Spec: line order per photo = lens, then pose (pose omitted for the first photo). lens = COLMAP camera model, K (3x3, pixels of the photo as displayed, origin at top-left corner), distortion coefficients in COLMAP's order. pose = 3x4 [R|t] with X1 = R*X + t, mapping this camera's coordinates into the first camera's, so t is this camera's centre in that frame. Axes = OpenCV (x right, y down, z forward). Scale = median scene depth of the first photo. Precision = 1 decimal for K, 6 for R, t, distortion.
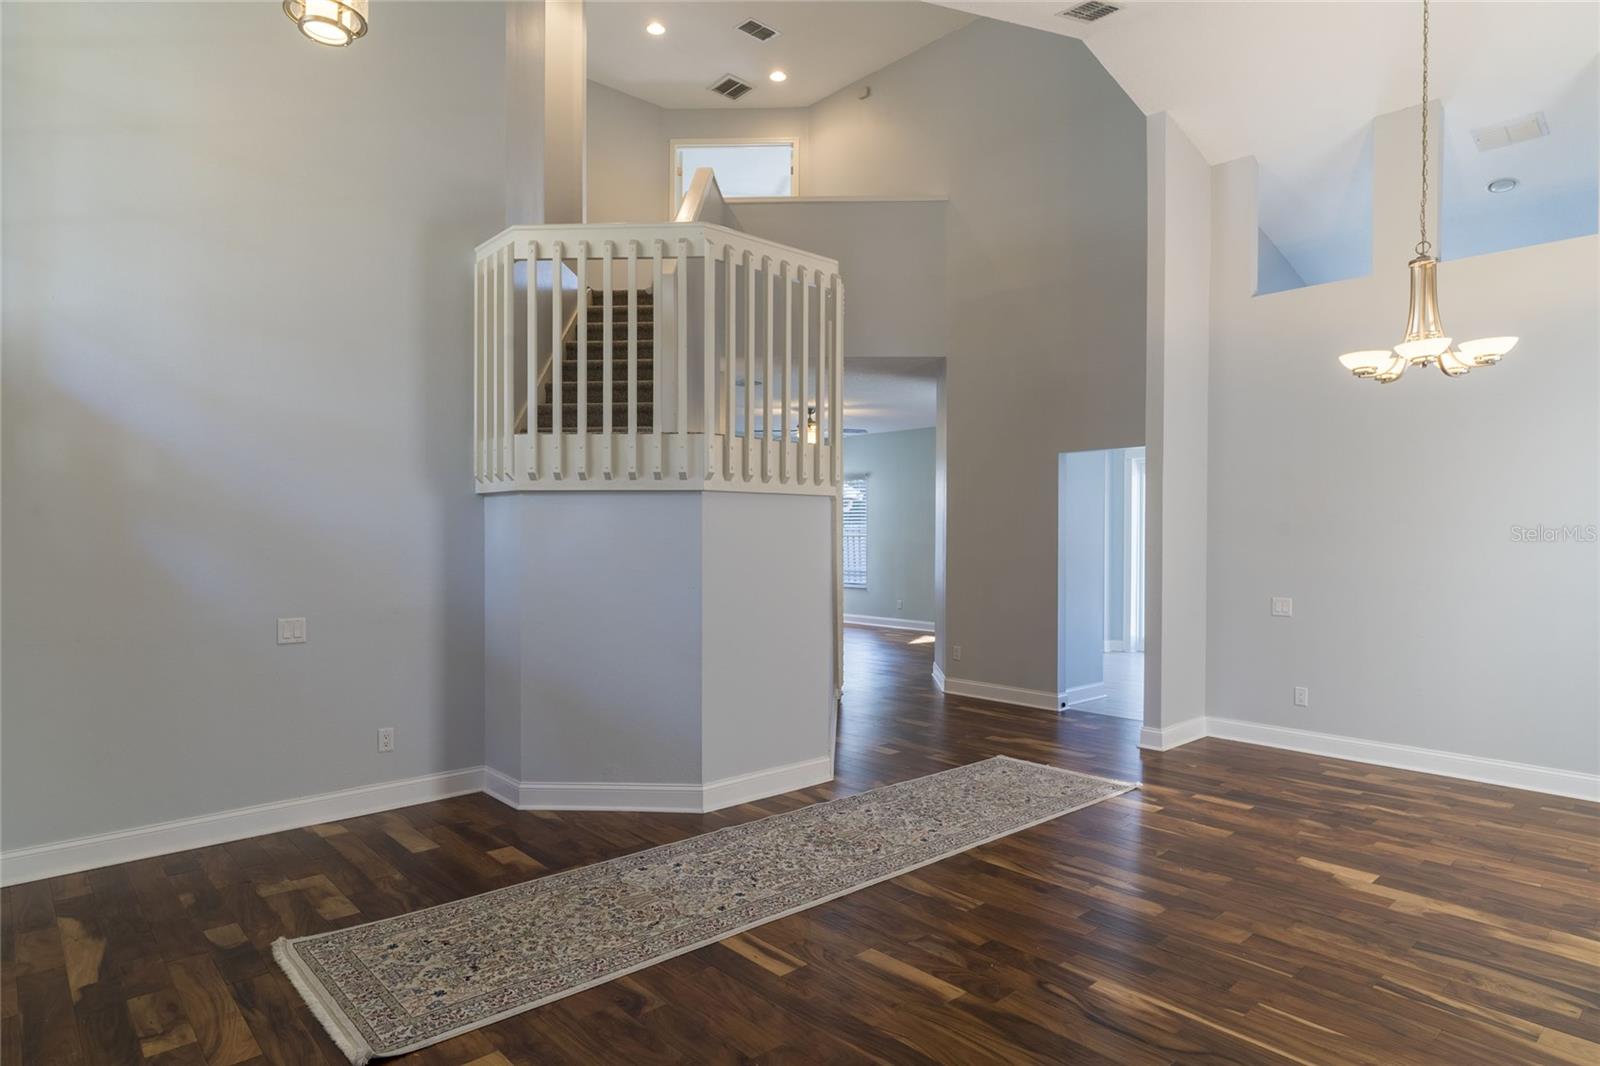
lens RADIAL K [[906.0, 0, 805.5], [0, 906.0, 539.2], [0, 0, 1]] dist [0.006305, -0.002731]
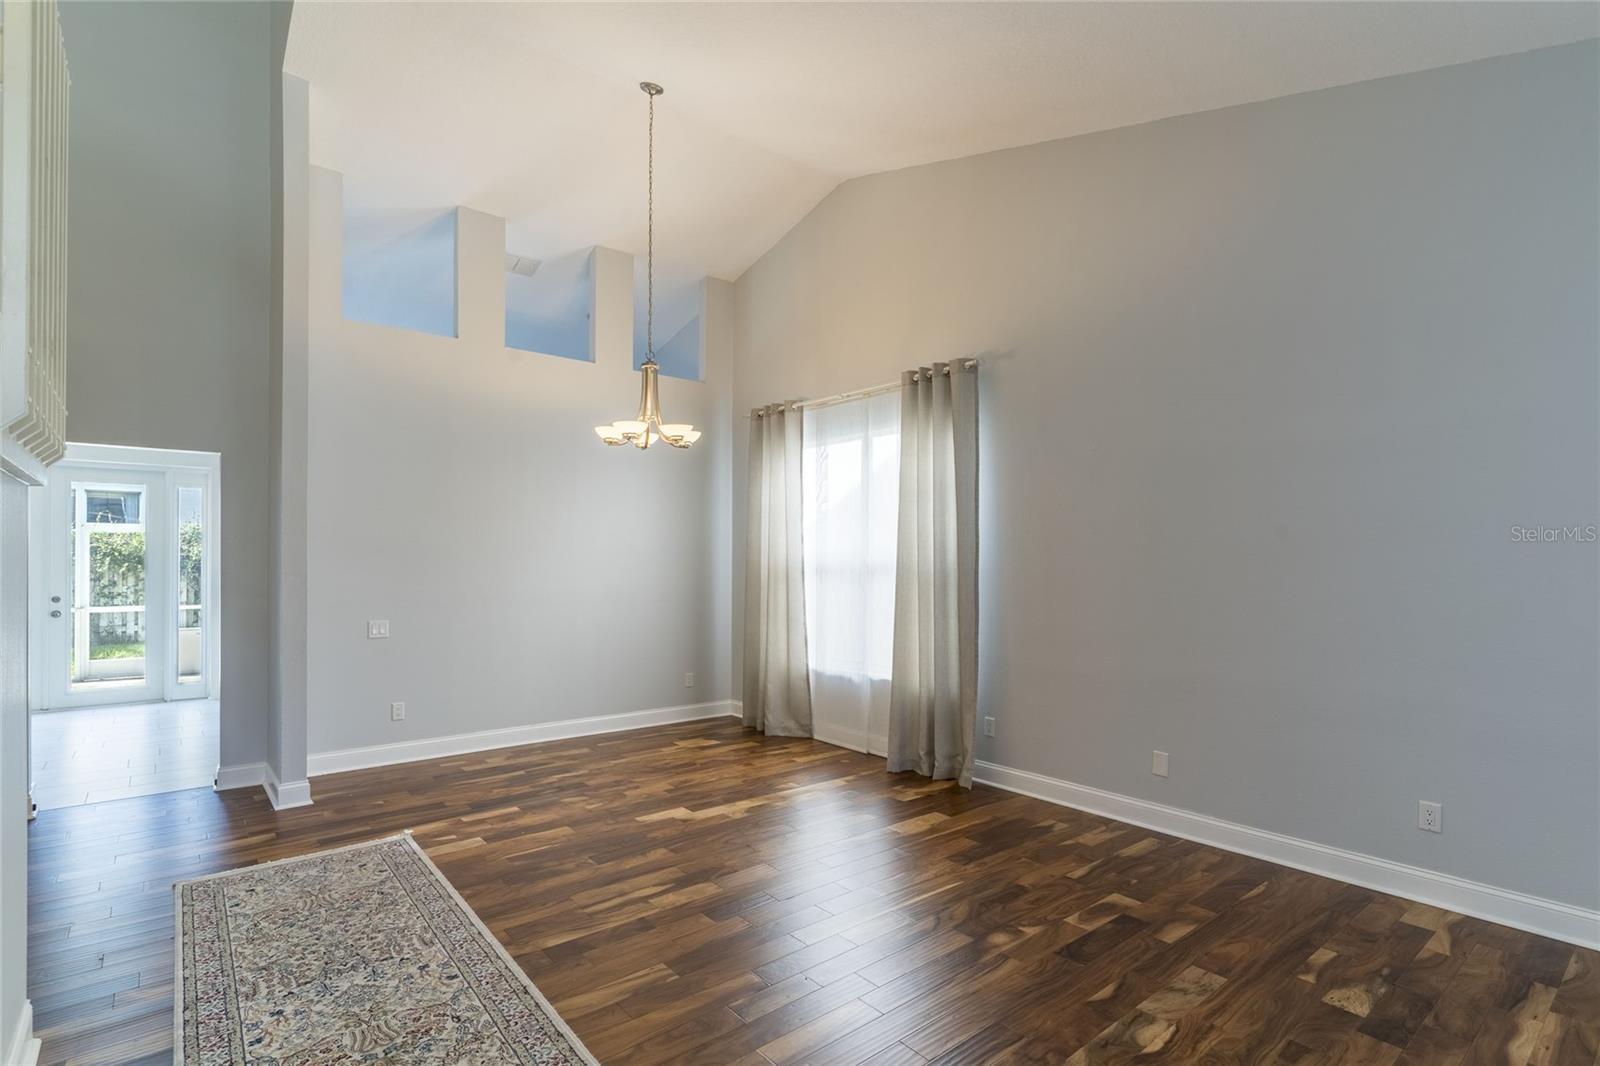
lens RADIAL K [[777.0, 0, 808.0], [0, 777.0, 539.8], [0, 0, 1]] dist [-0.001750, 0.001322]
pose [[0.044943, 0.023869, 0.998704, -0.481393], [0.004824, 0.999698, -0.024110, -0.002900], [-0.998978, 0.005902, 0.044814, 0.676023]]
